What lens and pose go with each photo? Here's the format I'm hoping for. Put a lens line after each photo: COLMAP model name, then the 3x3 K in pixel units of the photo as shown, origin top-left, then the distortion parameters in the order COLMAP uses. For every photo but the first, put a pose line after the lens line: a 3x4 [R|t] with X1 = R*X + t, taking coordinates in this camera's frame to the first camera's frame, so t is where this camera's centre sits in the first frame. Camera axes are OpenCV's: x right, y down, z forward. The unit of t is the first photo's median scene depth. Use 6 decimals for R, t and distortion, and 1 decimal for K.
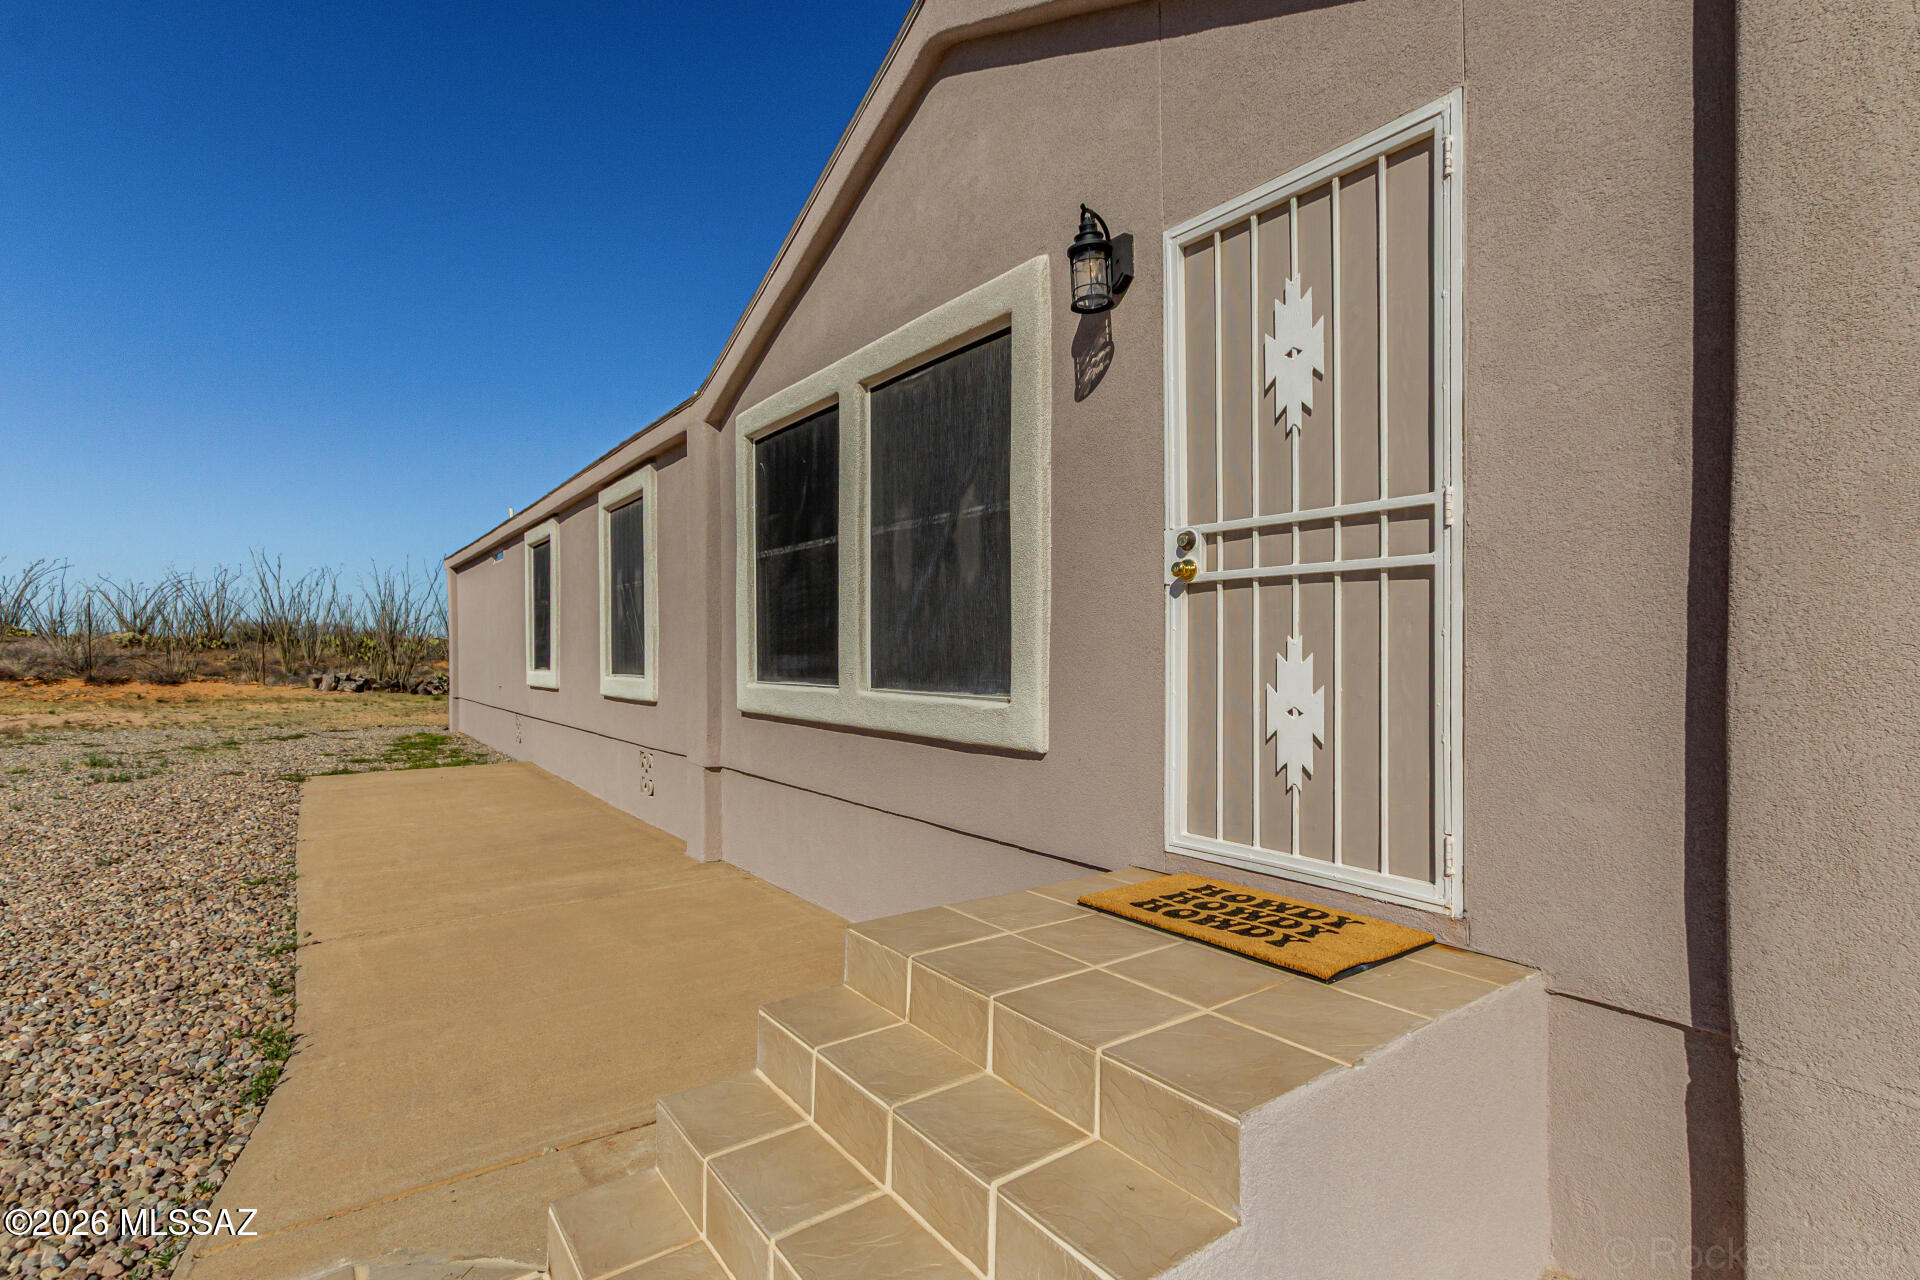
lens RADIAL K [[903.4, 0, 960.4], [0, 903.4, 646.4], [0, 0, 1]] dist [-0.000432, -0.000030]
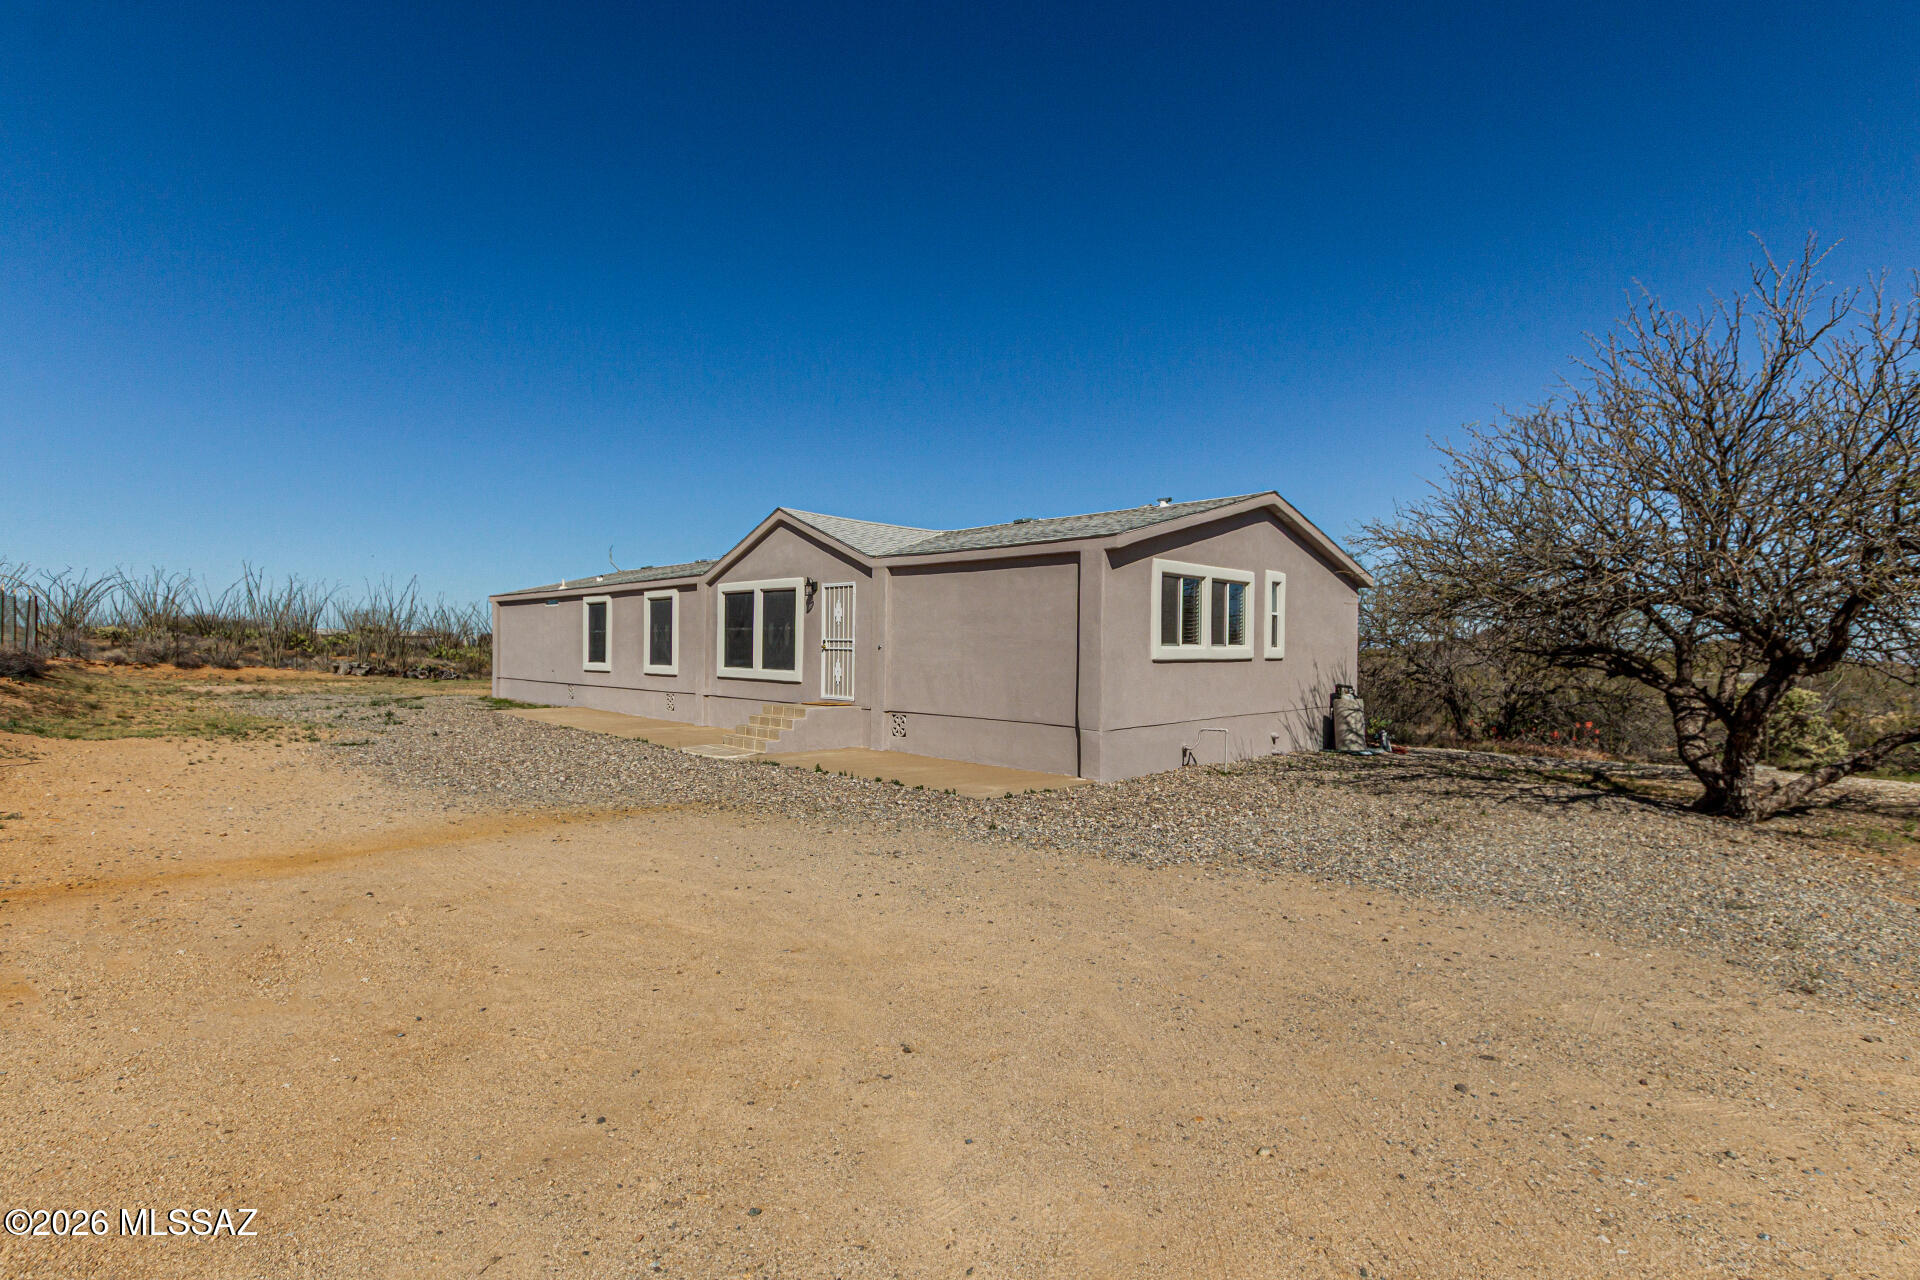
lens RADIAL K [[903.4, 0, 953.7], [0, 903.4, 645.8], [0, 0, 1]] dist [-0.000432, -0.000030]
pose [[0.988019, 0.016794, 0.153414, 0.119164], [-0.016948, 0.999856, -0.000304, -0.065826], [-0.153397, -0.002300, 0.988162, -2.970307]]
